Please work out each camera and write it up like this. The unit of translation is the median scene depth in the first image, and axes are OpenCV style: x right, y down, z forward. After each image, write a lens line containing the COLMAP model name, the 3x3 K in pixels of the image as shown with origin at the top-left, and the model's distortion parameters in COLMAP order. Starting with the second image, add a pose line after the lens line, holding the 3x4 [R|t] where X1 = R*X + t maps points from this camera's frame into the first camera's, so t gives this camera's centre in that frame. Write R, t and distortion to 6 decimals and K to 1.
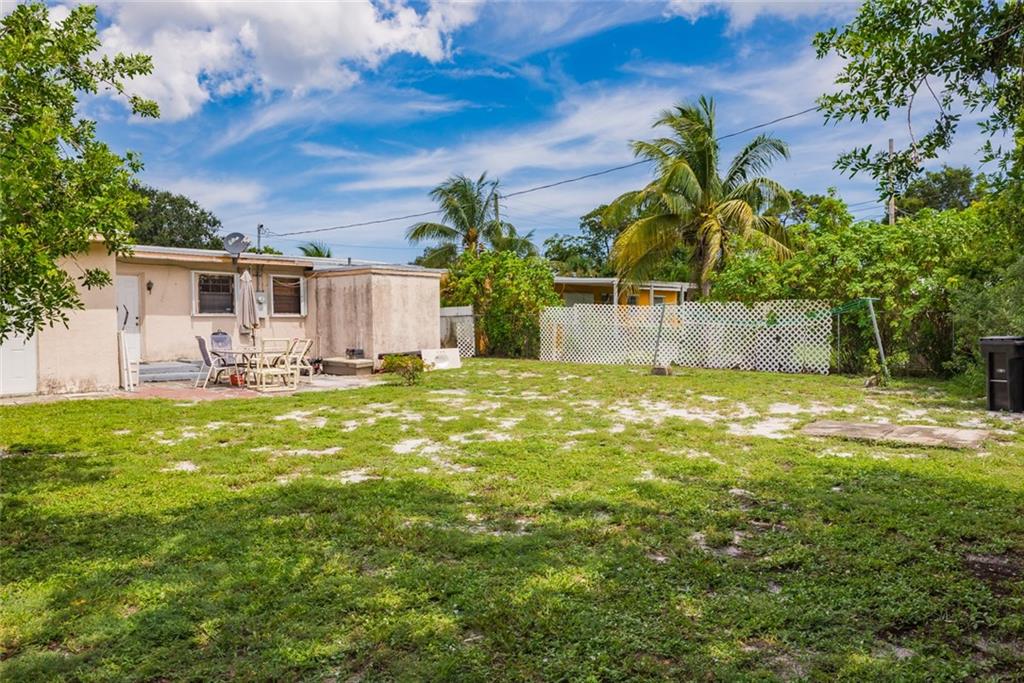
lens RADIAL K [[706.8, 0, 512.0], [0, 706.8, 341.5], [0, 0, 1]] dist [-0.052436, 0.001165]
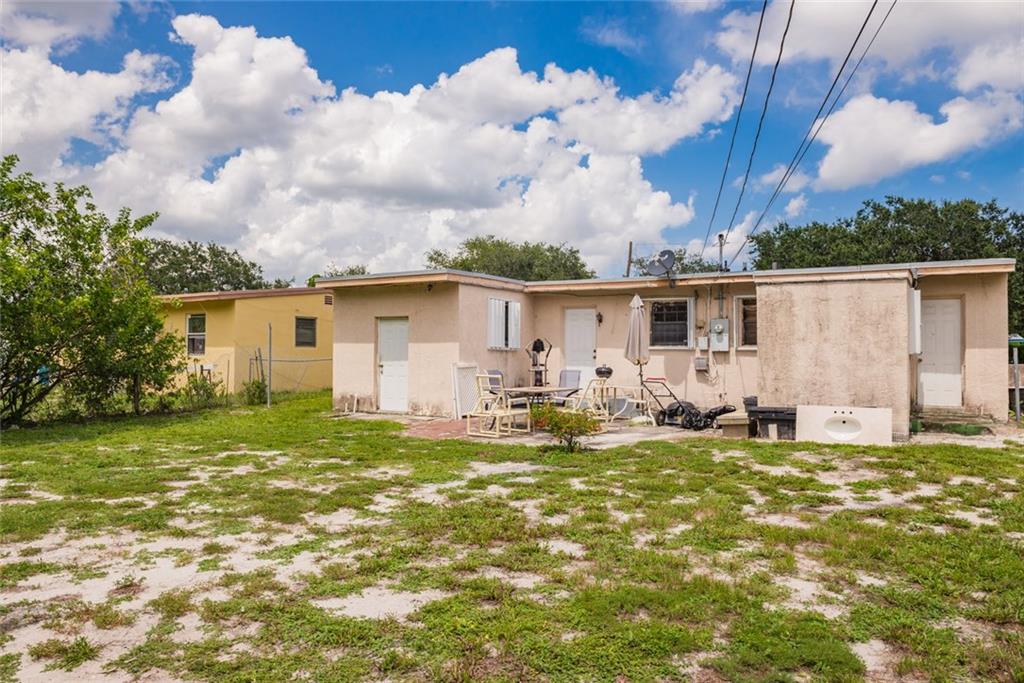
lens RADIAL K [[706.8, 0, 512.0], [0, 706.8, 341.5], [0, 0, 1]] dist [-0.052436, 0.001165]
pose [[0.204157, -0.011011, -0.978876, 0.381703], [-0.032769, 0.999299, -0.018075, -0.023363], [0.978390, 0.035767, 0.203653, 0.625964]]
